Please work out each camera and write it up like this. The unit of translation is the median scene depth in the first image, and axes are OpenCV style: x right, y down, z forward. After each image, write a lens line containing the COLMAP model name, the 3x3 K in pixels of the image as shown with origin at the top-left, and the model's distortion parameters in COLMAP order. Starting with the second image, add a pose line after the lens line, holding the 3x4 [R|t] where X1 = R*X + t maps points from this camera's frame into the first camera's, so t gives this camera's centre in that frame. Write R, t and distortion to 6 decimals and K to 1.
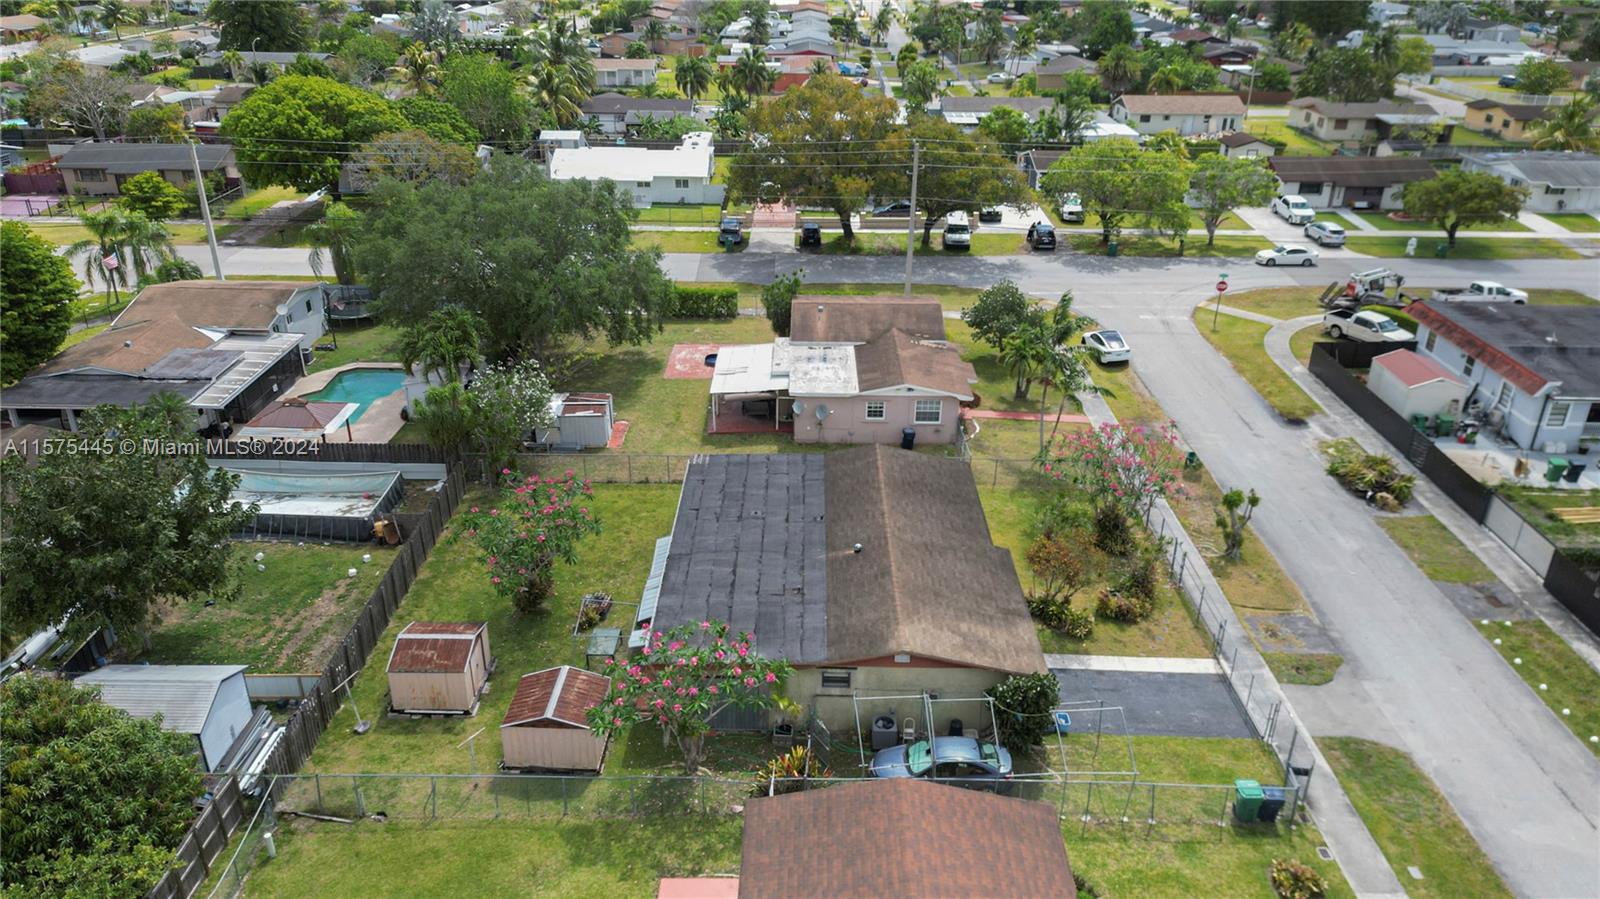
lens RADIAL K [[1129.0, 0, 800.0], [0, 1129.0, 449.5], [0, 0, 1]] dist [0.059642, -0.055391]
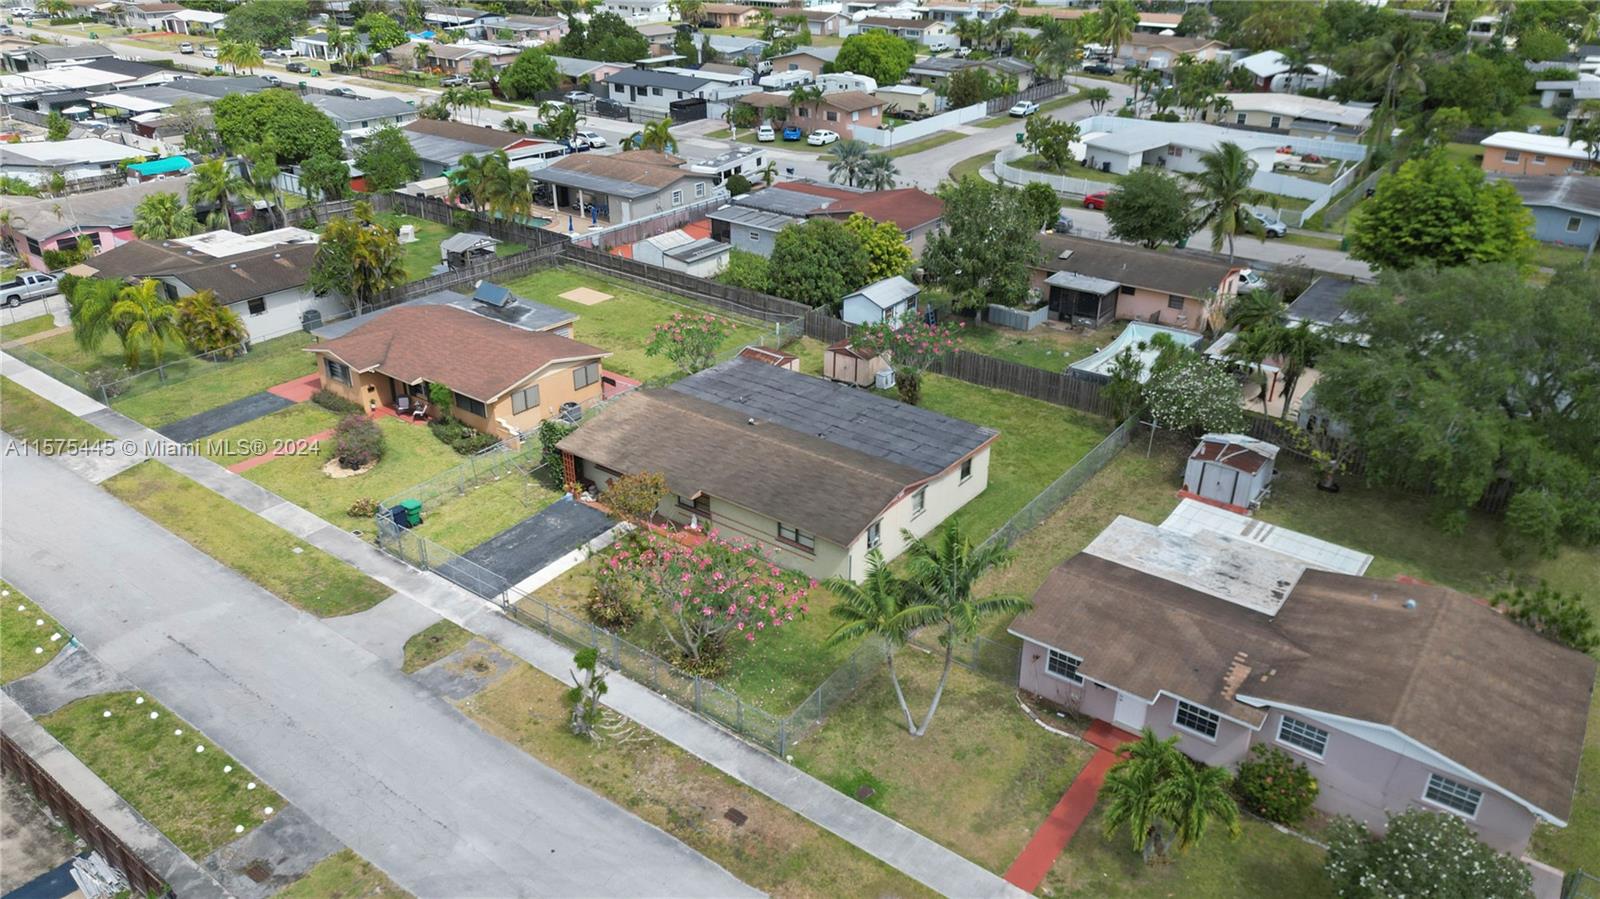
lens RADIAL K [[1129.0, 0, 800.0], [0, 1129.0, 449.5], [0, 0, 1]] dist [0.059642, -0.055391]
pose [[-0.591894, 0.337852, -0.731791, 0.587030], [-0.360725, 0.700877, 0.615345, -0.420053], [0.720790, 0.628194, -0.292973, 0.900784]]
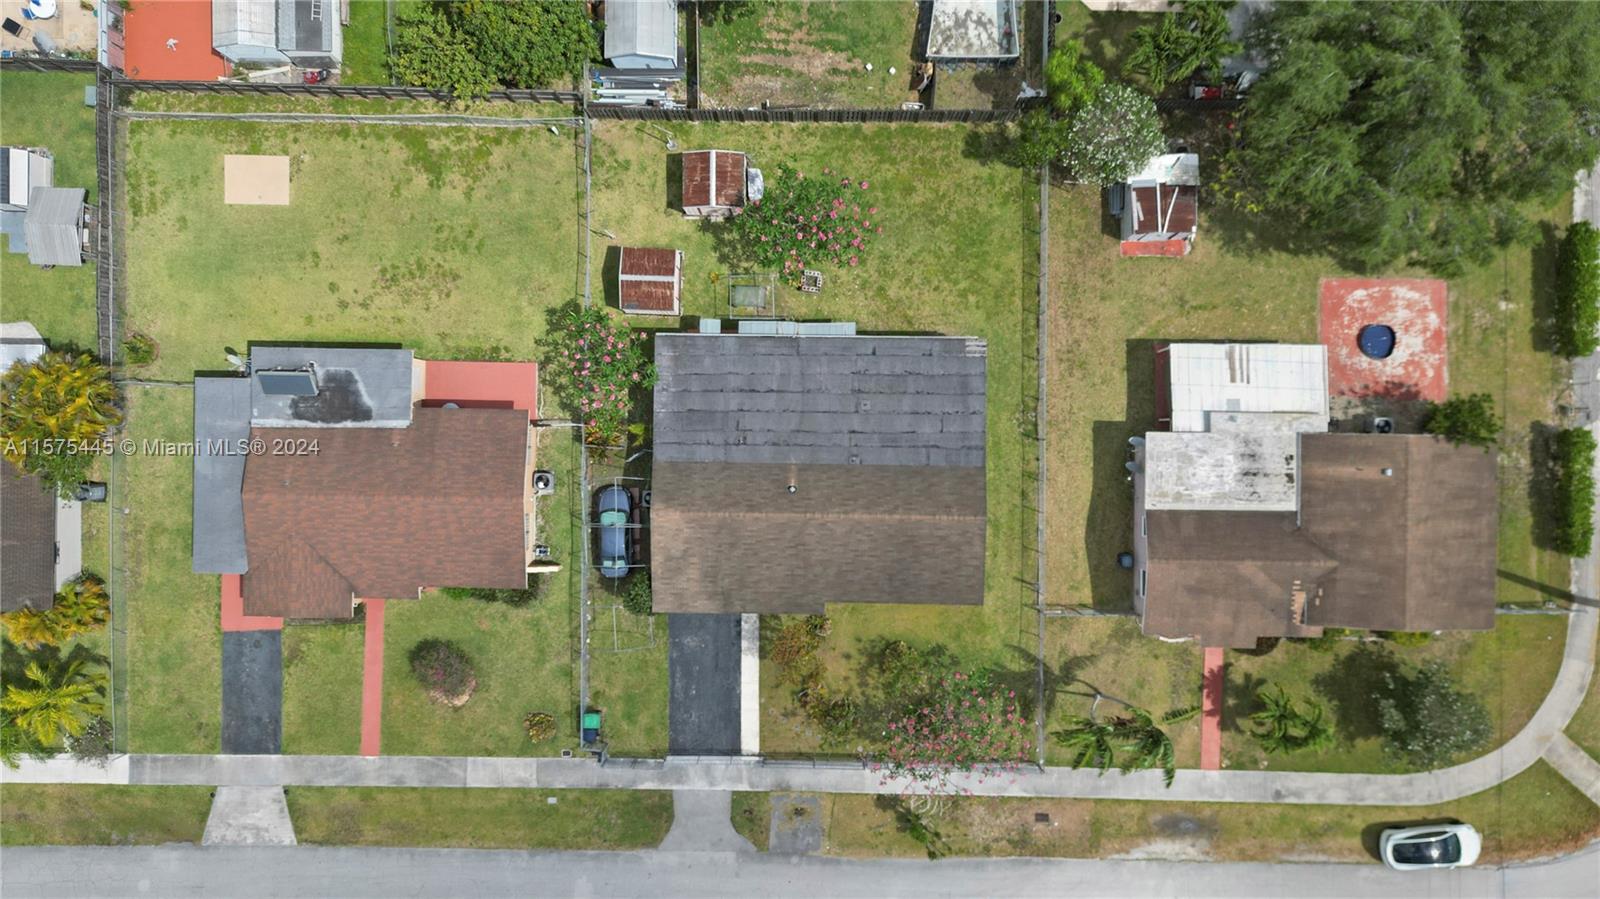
lens RADIAL K [[1129.0, 0, 800.0], [0, 1129.0, 449.5], [0, 0, 1]] dist [0.059642, -0.055391]
pose [[-0.004702, 0.999982, -0.003632, 0.007726], [-0.414662, 0.001355, 0.909975, -0.667970], [0.909963, 0.005784, 0.414648, 0.313916]]
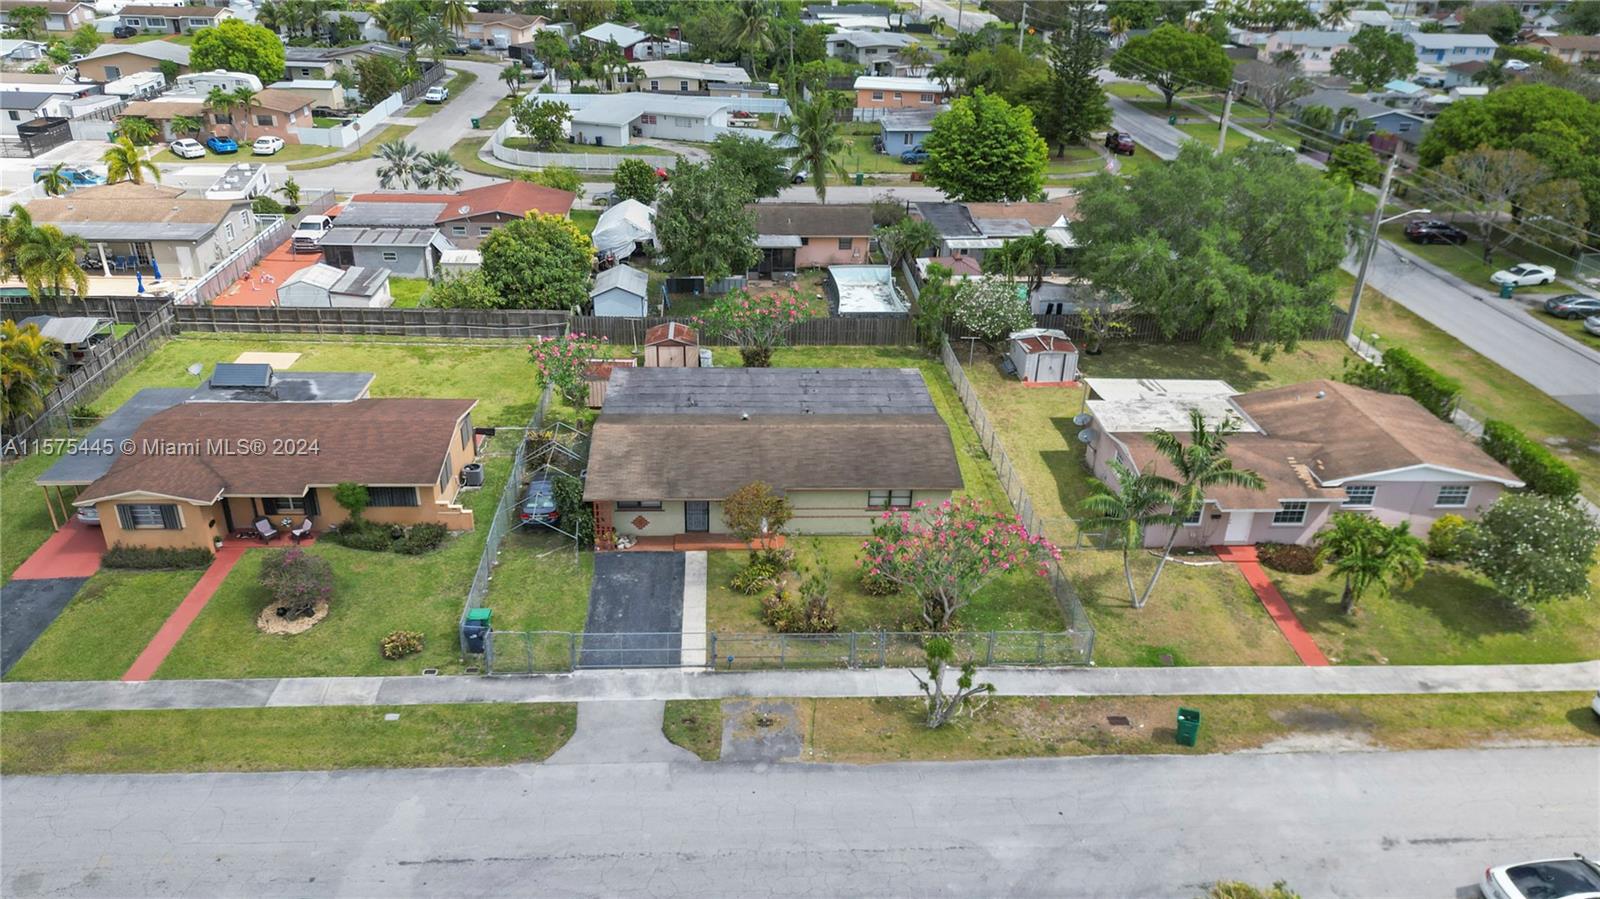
lens RADIAL K [[1103.6, 0, 794.3], [0, 1103.6, 480.4], [0, 0, 1]] dist [0.060479, -0.058895]
pose [[0.061564, 0.460152, -0.885703, 0.716849], [-0.449099, 0.805253, 0.387140, -0.214326], [0.891358, 0.373934, 0.256229, 0.492232]]
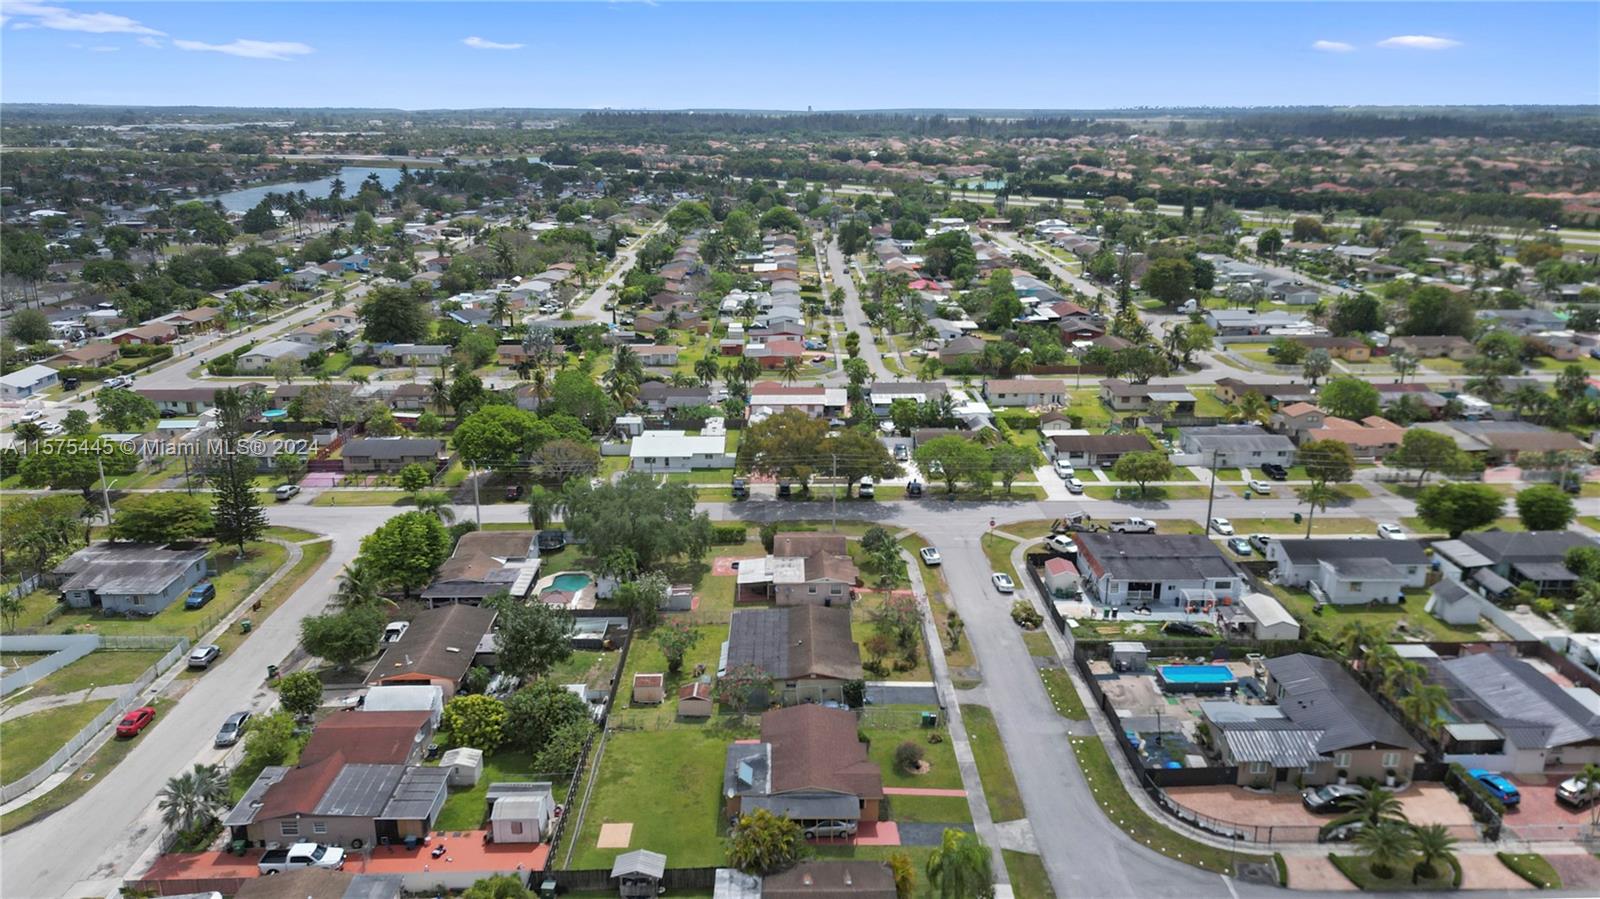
lens RADIAL K [[1161.7, 0, 800.0], [0, 1161.7, 449.5], [0, 0, 1]] dist [0.136304, -0.001449]
pose [[0.999762, -0.016443, 0.014318, 0.012531], [0.018427, 0.988242, -0.151785, 0.035272], [-0.011653, 0.152013, 0.988310, -1.150062]]
